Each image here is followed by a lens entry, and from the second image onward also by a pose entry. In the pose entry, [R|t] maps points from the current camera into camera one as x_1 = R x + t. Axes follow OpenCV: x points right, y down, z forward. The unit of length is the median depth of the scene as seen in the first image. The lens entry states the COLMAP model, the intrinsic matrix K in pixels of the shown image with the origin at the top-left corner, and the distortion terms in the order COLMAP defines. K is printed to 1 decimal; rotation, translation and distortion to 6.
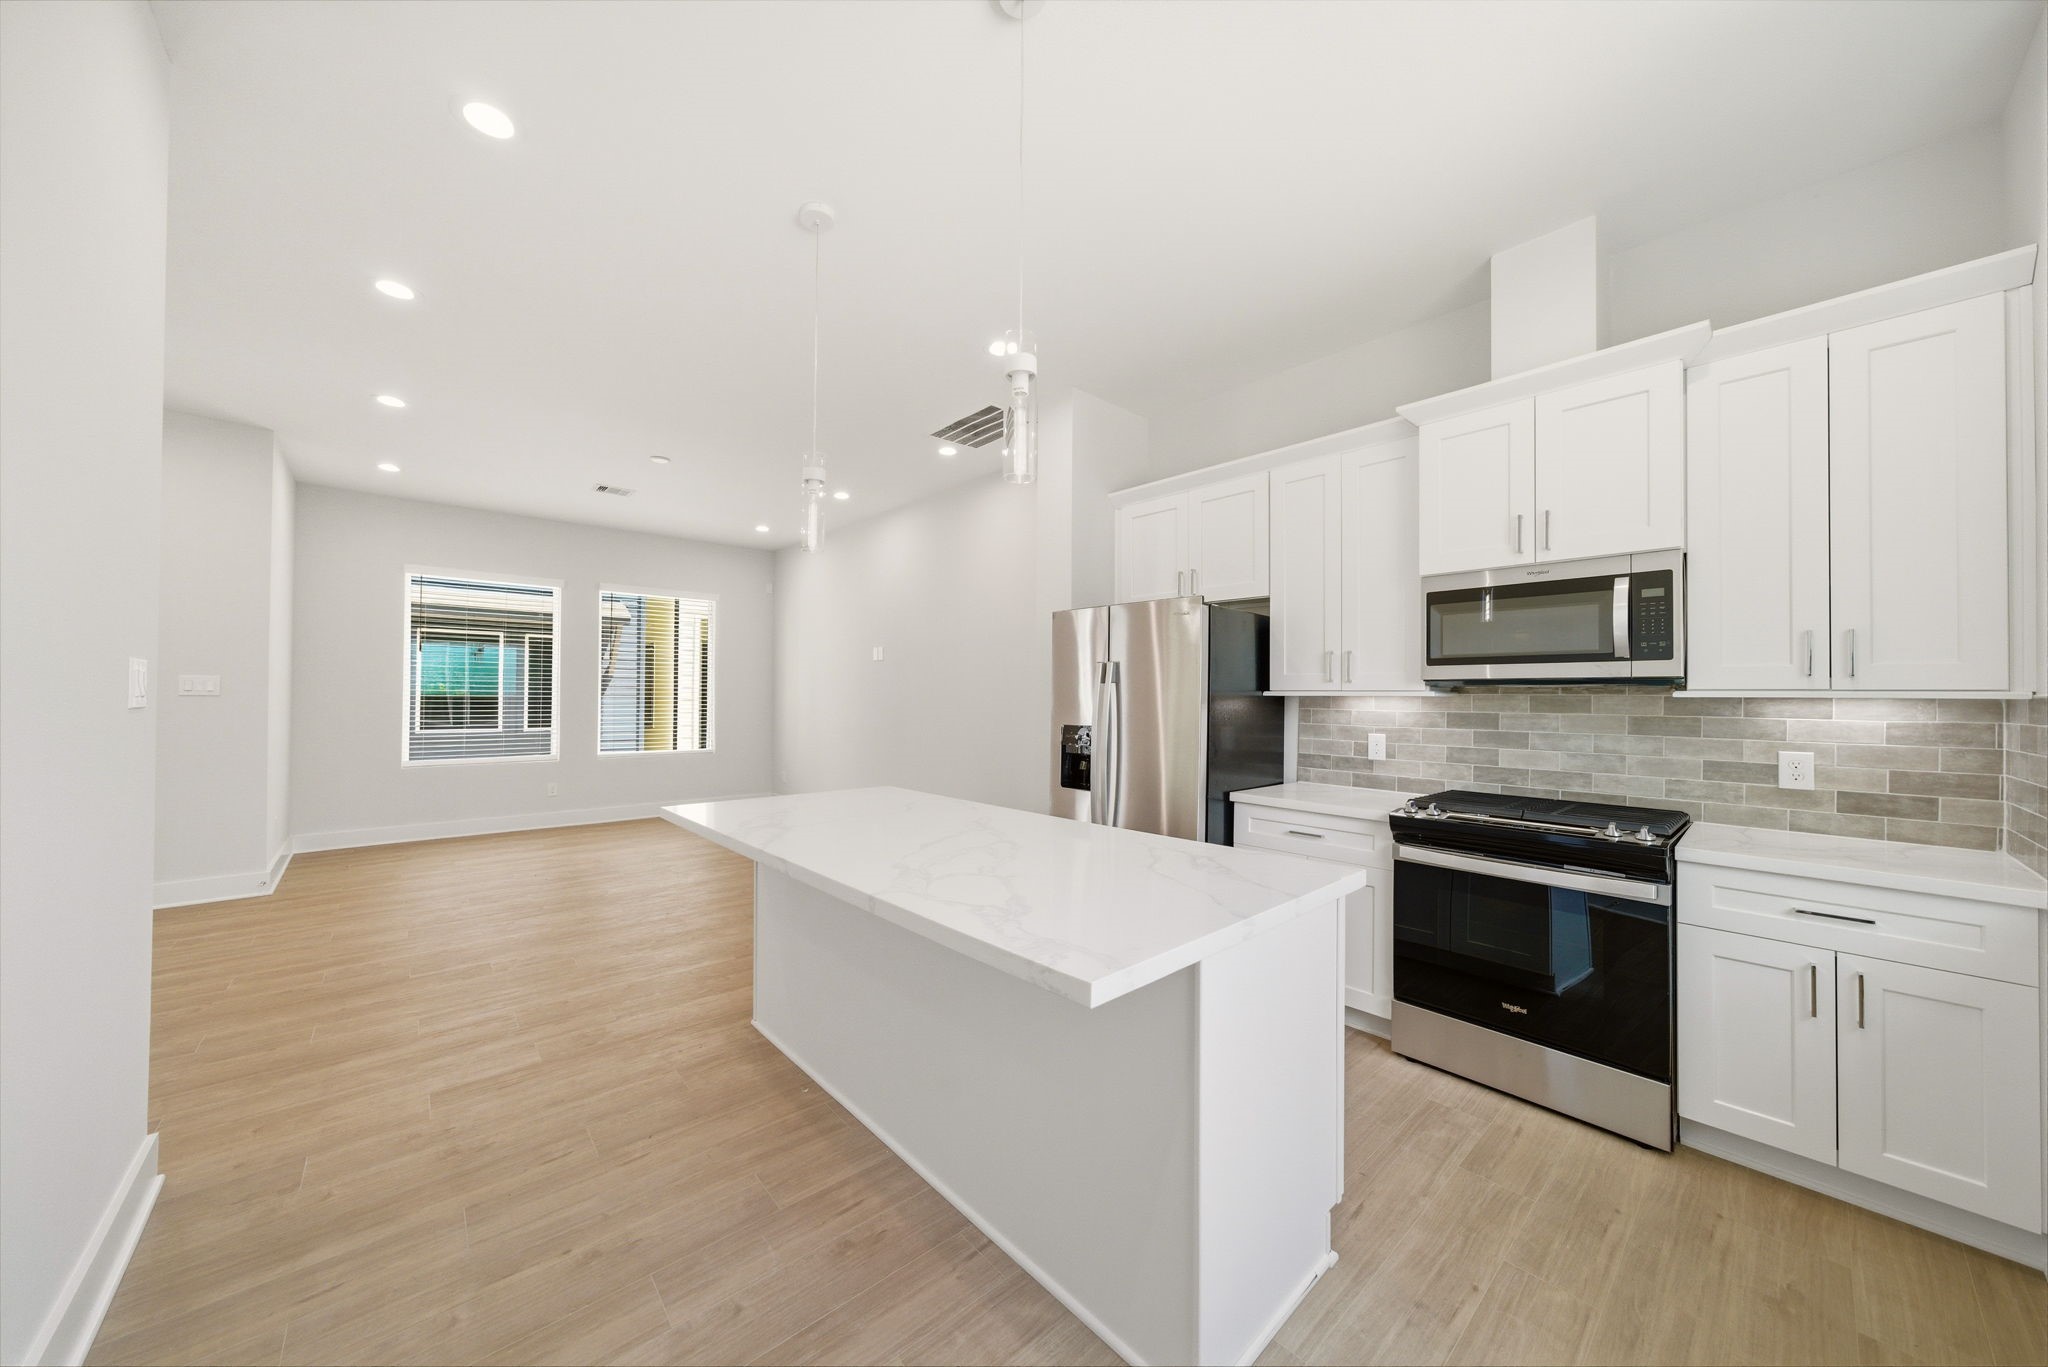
lens RADIAL K [[704.0, 0, 1009.8], [0, 704.0, 687.5], [0, 0, 1]] dist [0.000122, 0.000219]
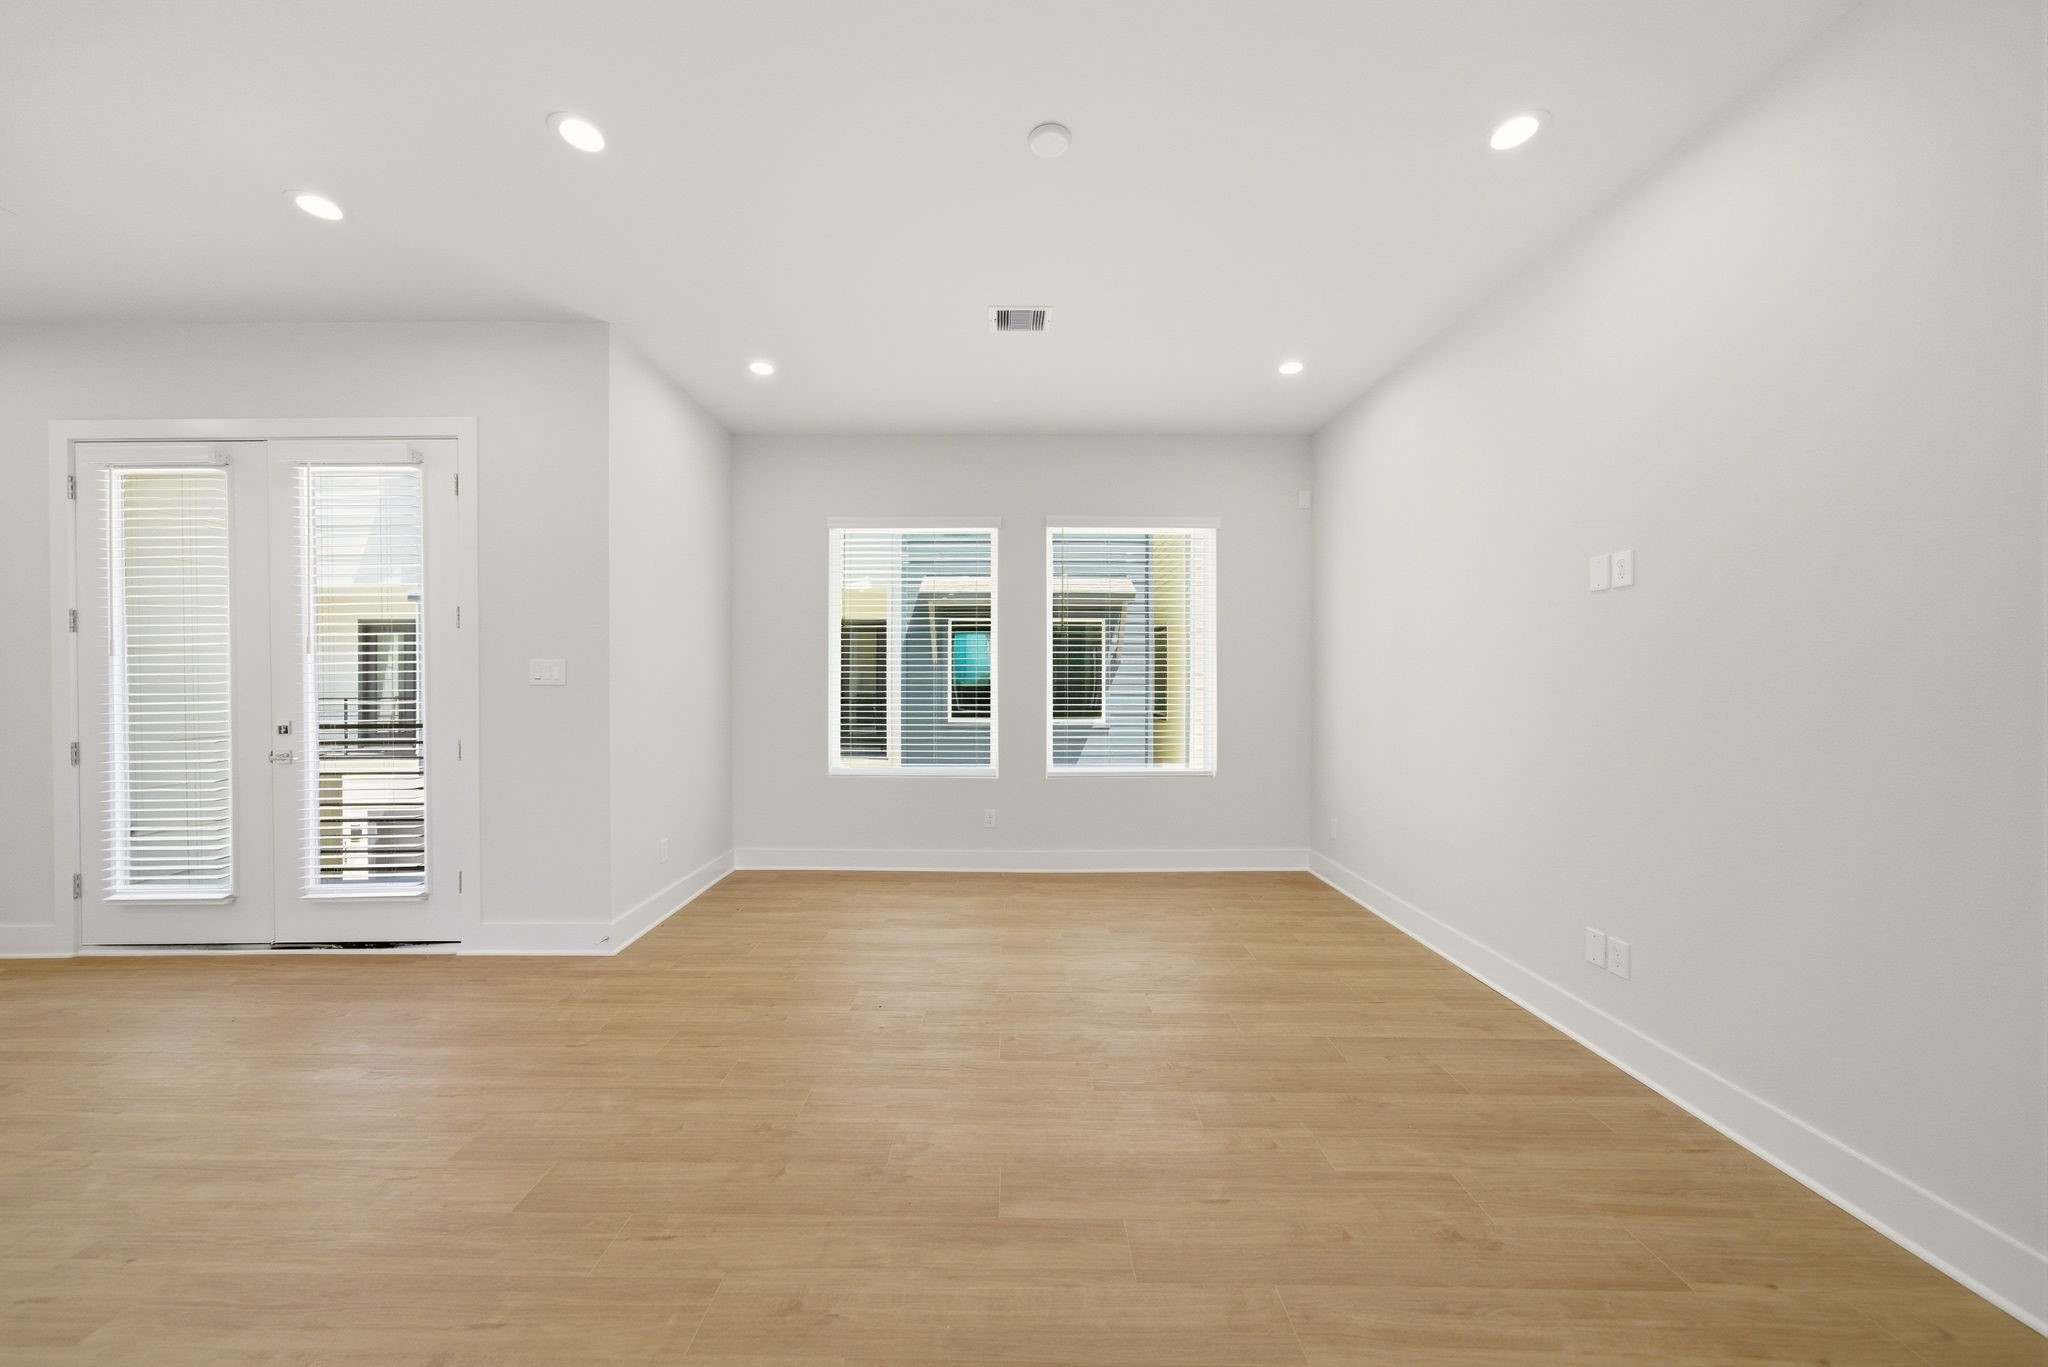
lens RADIAL K [[704.0, 0, 1009.8], [0, 704.0, 687.5], [0, 0, 1]] dist [0.000122, 0.000219]
pose [[0.750068, -0.002032, -0.661357, -0.251837], [0.012029, 0.999872, 0.010571, 0.011014], [0.661251, -0.015885, 0.749997, 0.720847]]
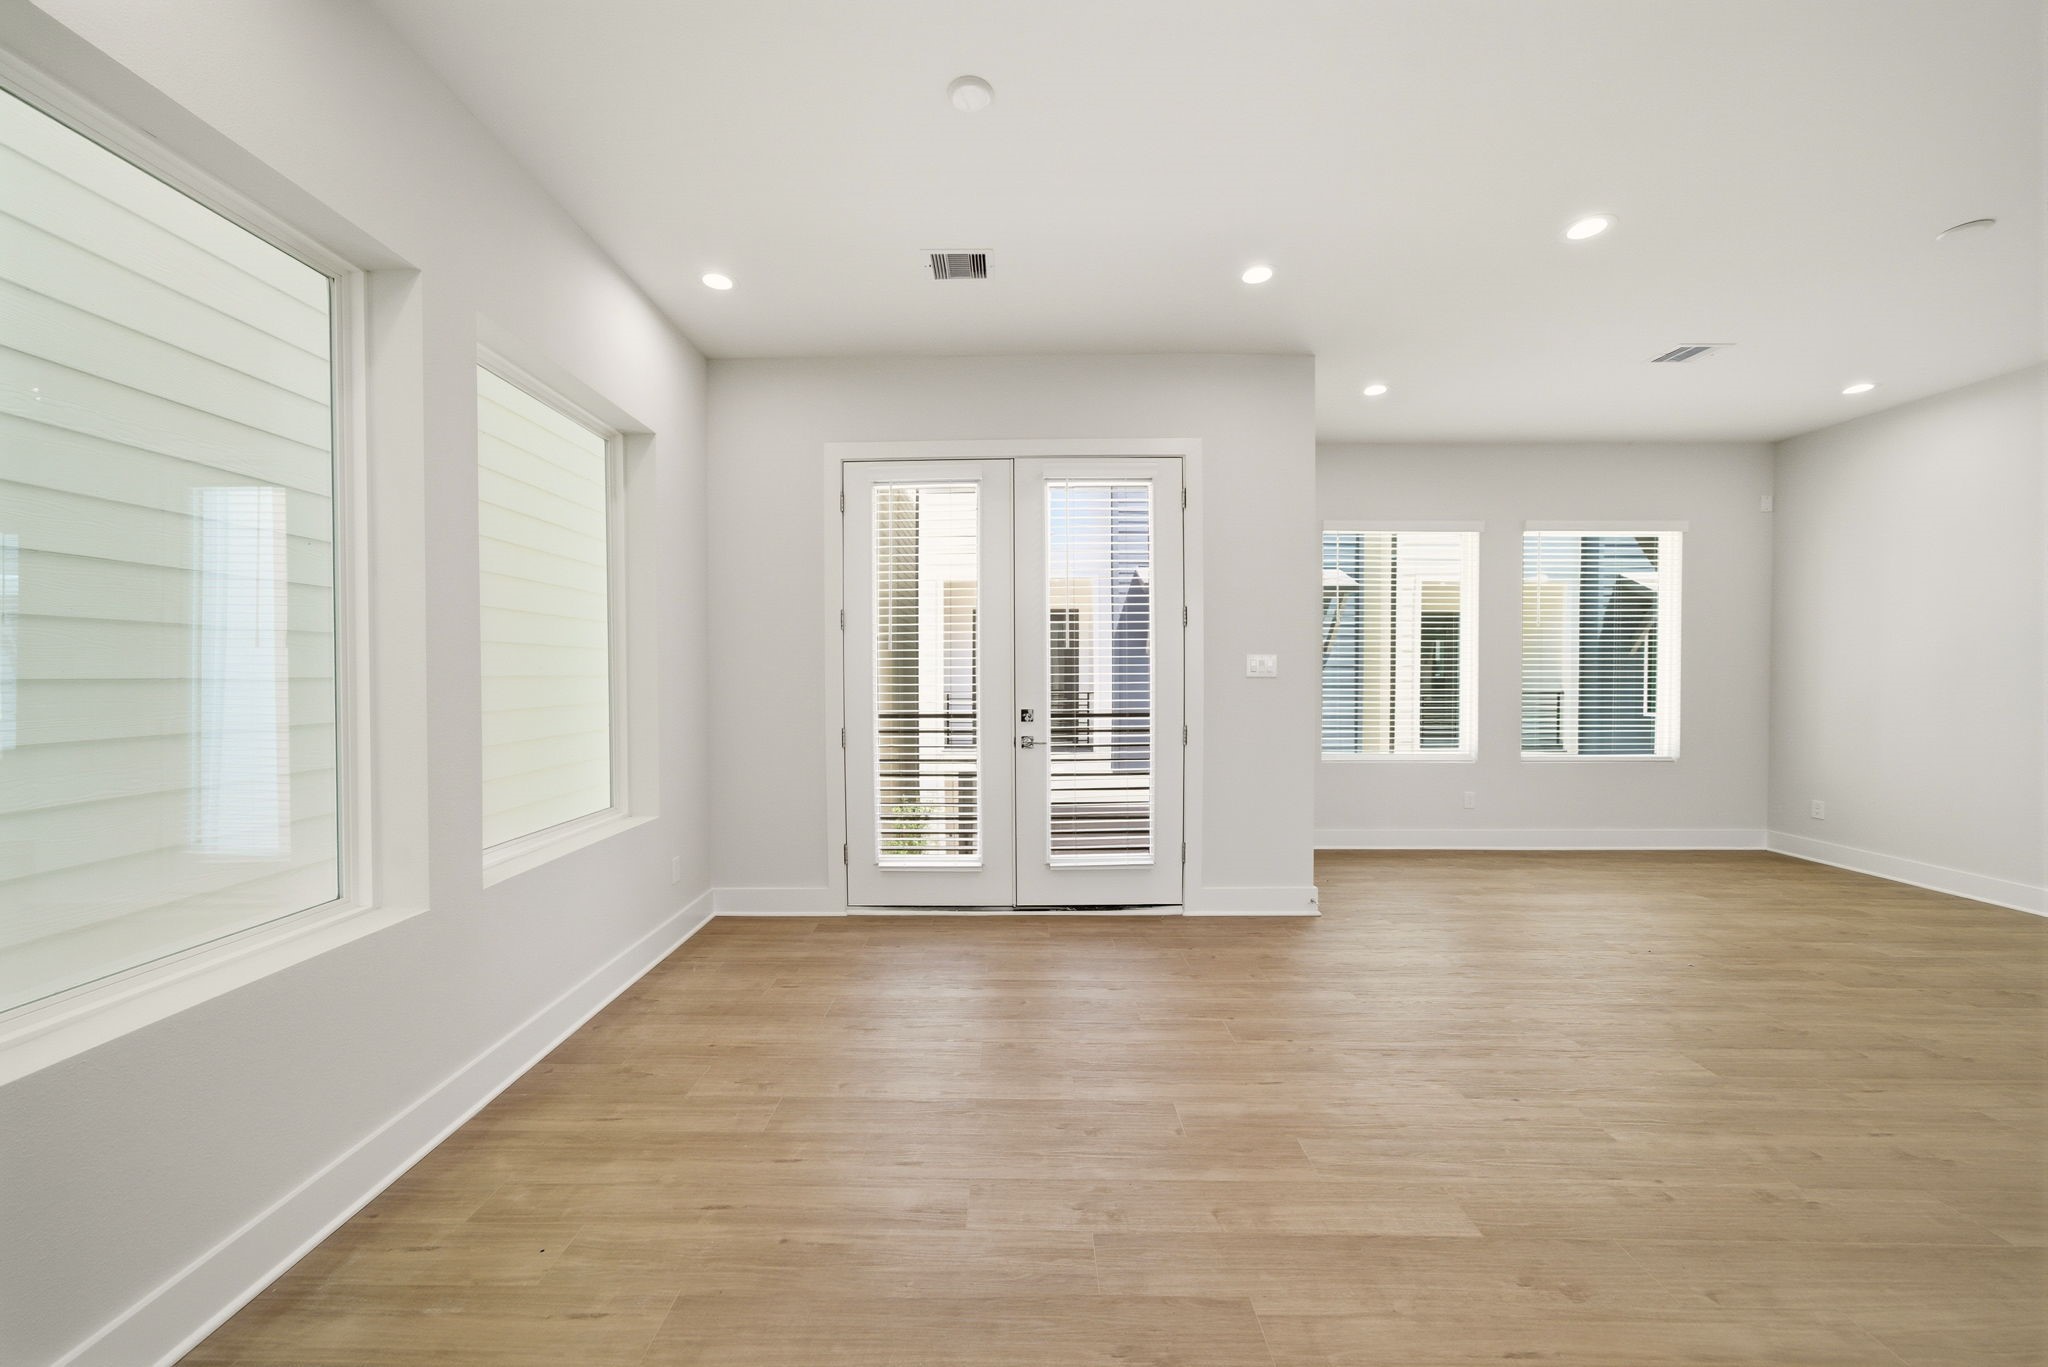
lens RADIAL K [[750.8, 0, 1015.4], [0, 750.8, 684.4], [0, 0, 1]] dist [-0.008147, 0.000256]
pose [[0.746700, 0.001484, -0.665159, -0.726240], [0.012596, 0.999787, 0.016371, 0.001311], [0.665041, -0.020602, 0.746522, 0.105167]]
